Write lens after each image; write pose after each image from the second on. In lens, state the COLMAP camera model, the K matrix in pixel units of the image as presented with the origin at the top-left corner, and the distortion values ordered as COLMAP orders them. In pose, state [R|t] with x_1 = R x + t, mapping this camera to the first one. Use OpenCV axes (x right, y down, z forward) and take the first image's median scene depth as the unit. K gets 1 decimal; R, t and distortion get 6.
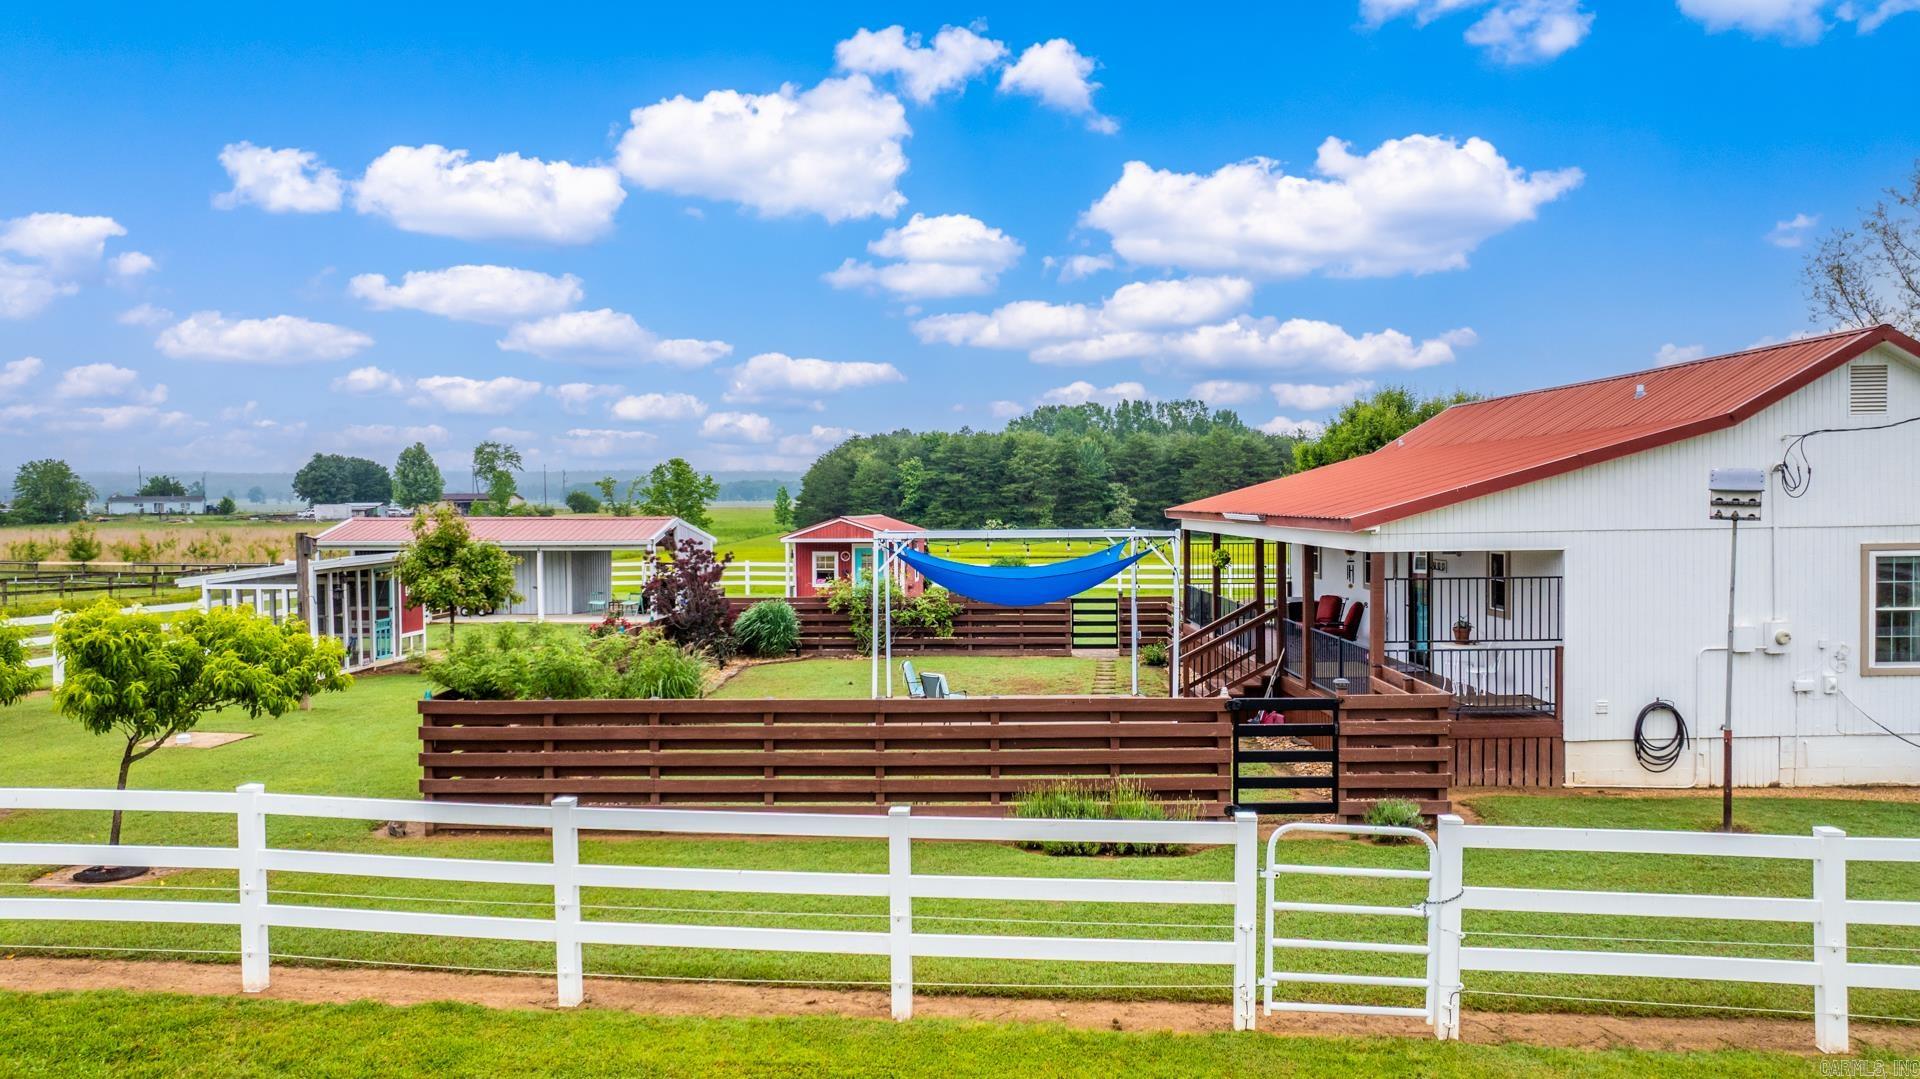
lens RADIAL K [[1368.9, 0, 960.0], [0, 1368.9, 539.5], [0, 0, 1]] dist [-0.019997, 0.004079]
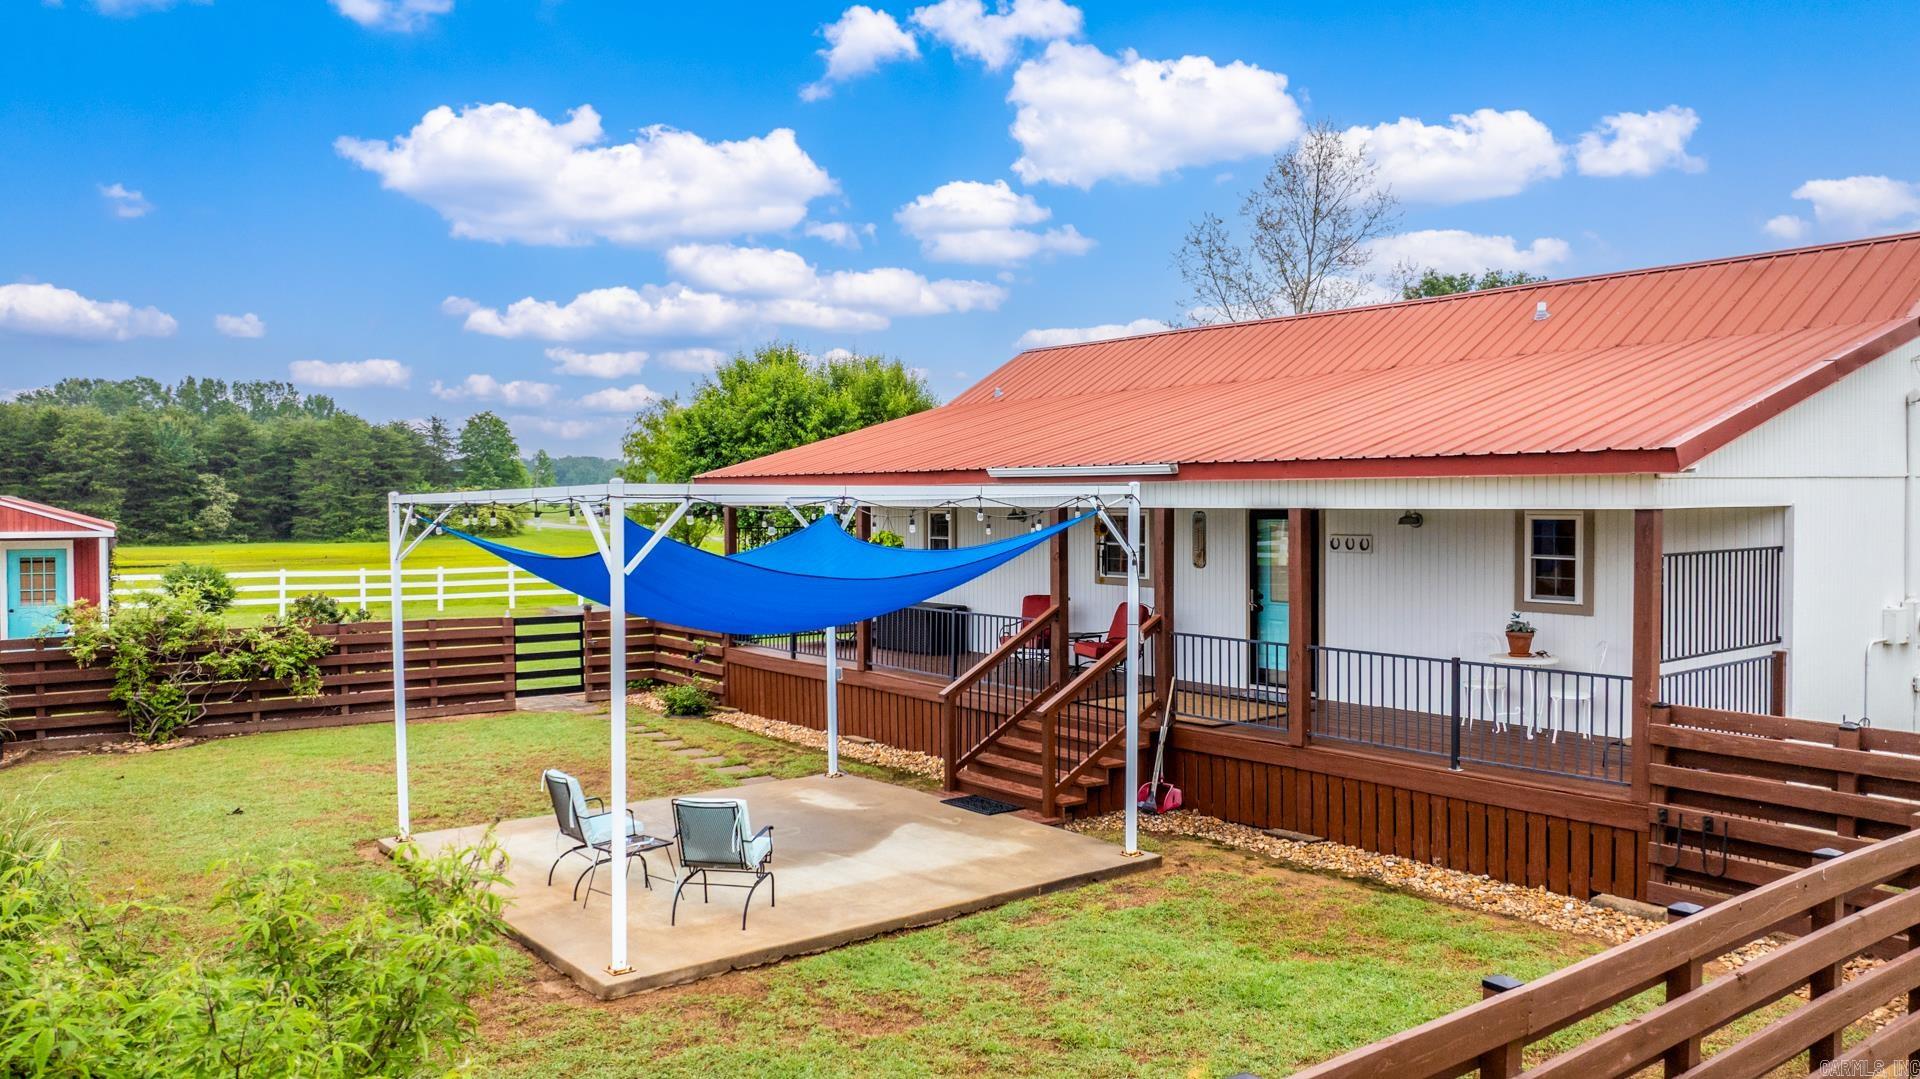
lens RADIAL K [[1368.9, 0, 960.0], [0, 1368.9, 539.5], [0, 0, 1]] dist [-0.019997, 0.004079]
pose [[0.784977, -0.010956, 0.619428, -0.036445], [0.012989, 0.999915, 0.001225, 0.002252], [-0.619388, 0.007084, 0.785053, 0.095255]]
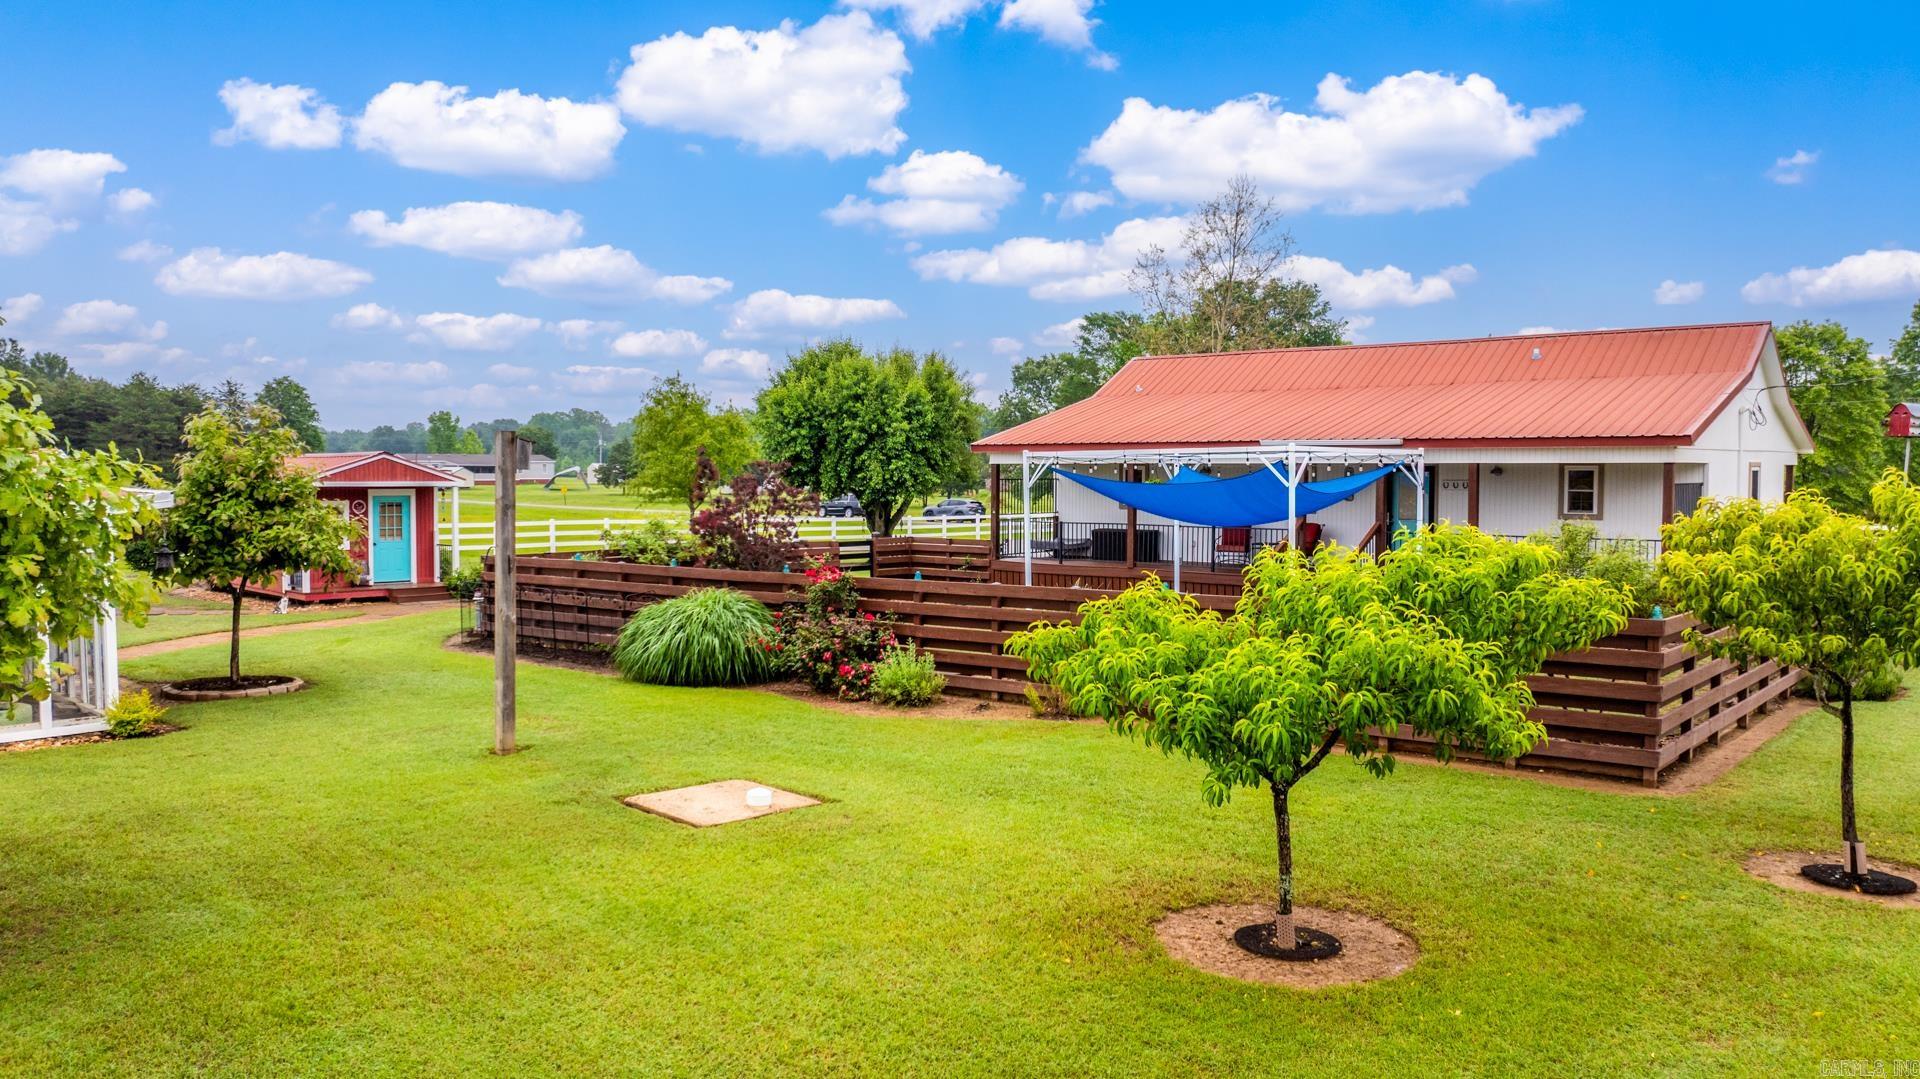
lens RADIAL K [[1368.9, 0, 960.0], [0, 1368.9, 539.5], [0, 0, 1]] dist [-0.019997, 0.004079]
pose [[0.635788, -0.026983, 0.771392, -0.141226], [0.012758, 0.999620, 0.024452, 0.005290], [-0.771758, -0.005705, 0.635891, 0.092442]]
